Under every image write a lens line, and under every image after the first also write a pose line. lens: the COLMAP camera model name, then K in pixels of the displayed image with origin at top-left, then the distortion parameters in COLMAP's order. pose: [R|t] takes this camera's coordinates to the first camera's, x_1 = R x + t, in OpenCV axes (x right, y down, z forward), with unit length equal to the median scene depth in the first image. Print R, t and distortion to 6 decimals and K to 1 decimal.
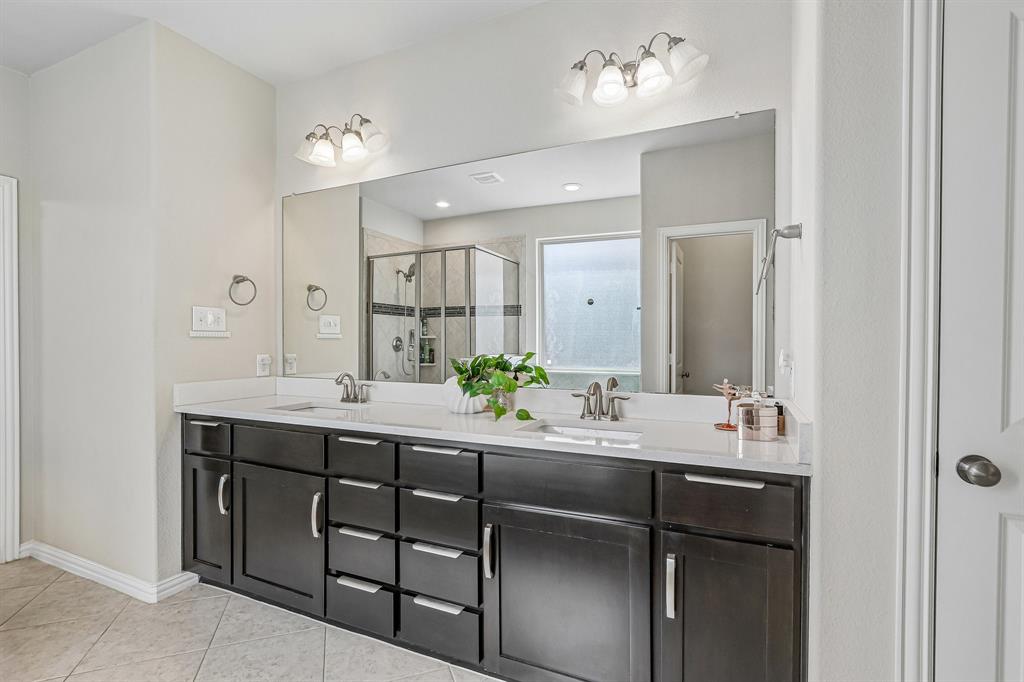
lens RADIAL K [[482.7, 0, 515.2], [0, 482.7, 341.6], [0, 0, 1]] dist [0.002084, 0.000733]
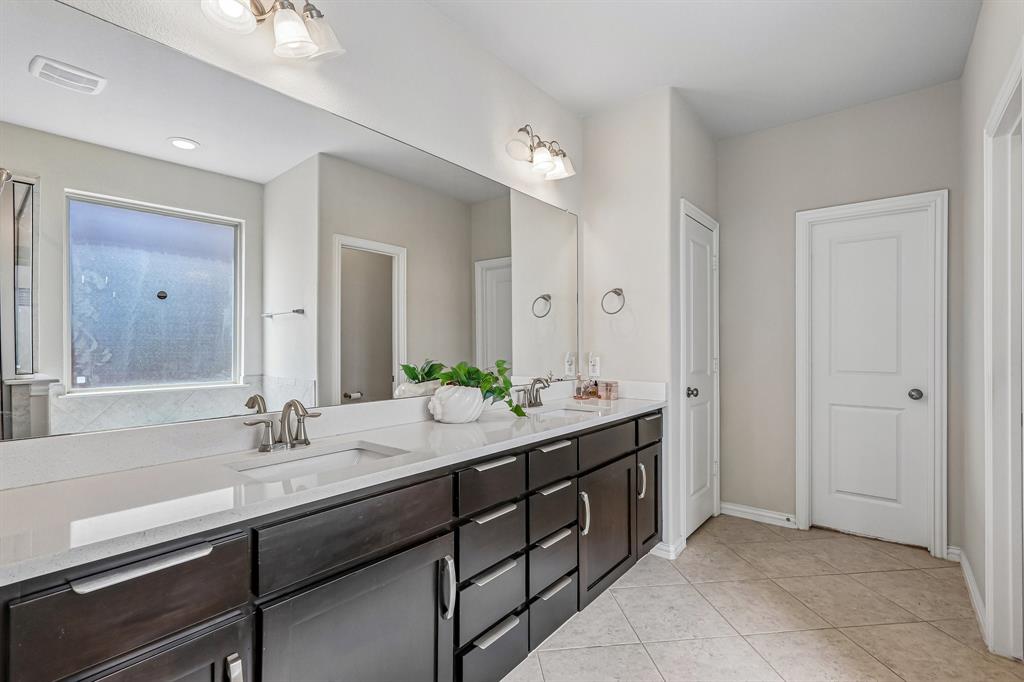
lens RADIAL K [[482.7, 0, 510.6], [0, 482.7, 346.4], [0, 0, 1]] dist [0.002084, 0.000733]
pose [[0.304649, -0.005814, 0.952447, -0.405336], [0.007744, 0.999963, 0.003628, -0.001052], [-0.952433, 0.006270, 0.304683, 0.257192]]
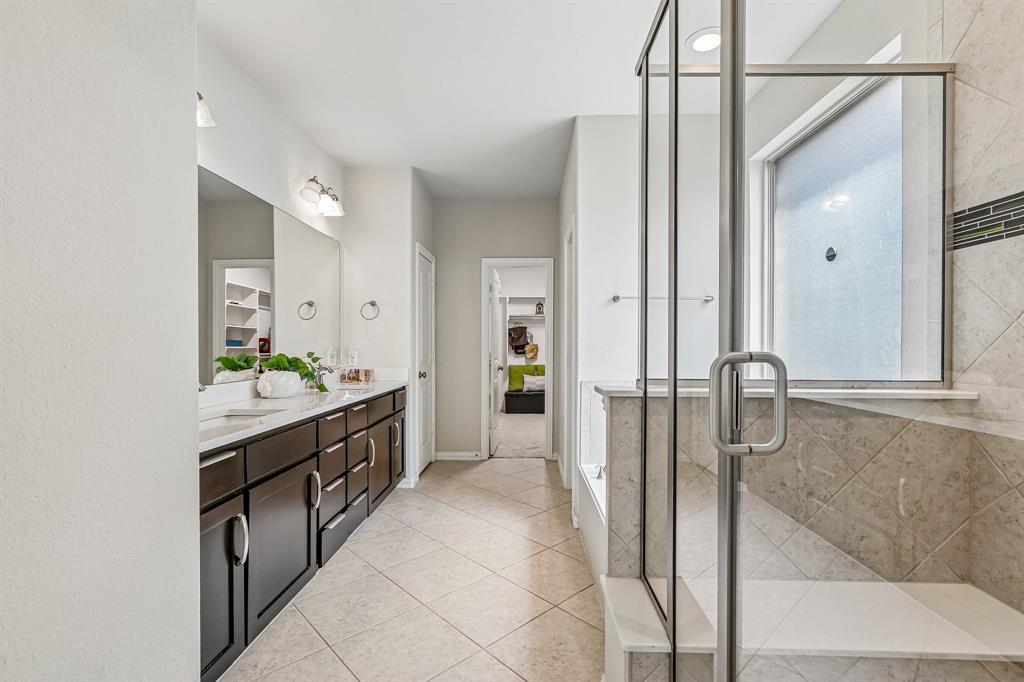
lens RADIAL K [[482.7, 0, 512.7], [0, 482.7, 344.2], [0, 0, 1]] dist [0.002084, 0.000733]
pose [[-0.319119, -0.003843, 0.947707, -0.633569], [0.000758, 0.999990, 0.004311, 0.000172], [-0.947714, 0.002094, -0.319113, 0.343841]]
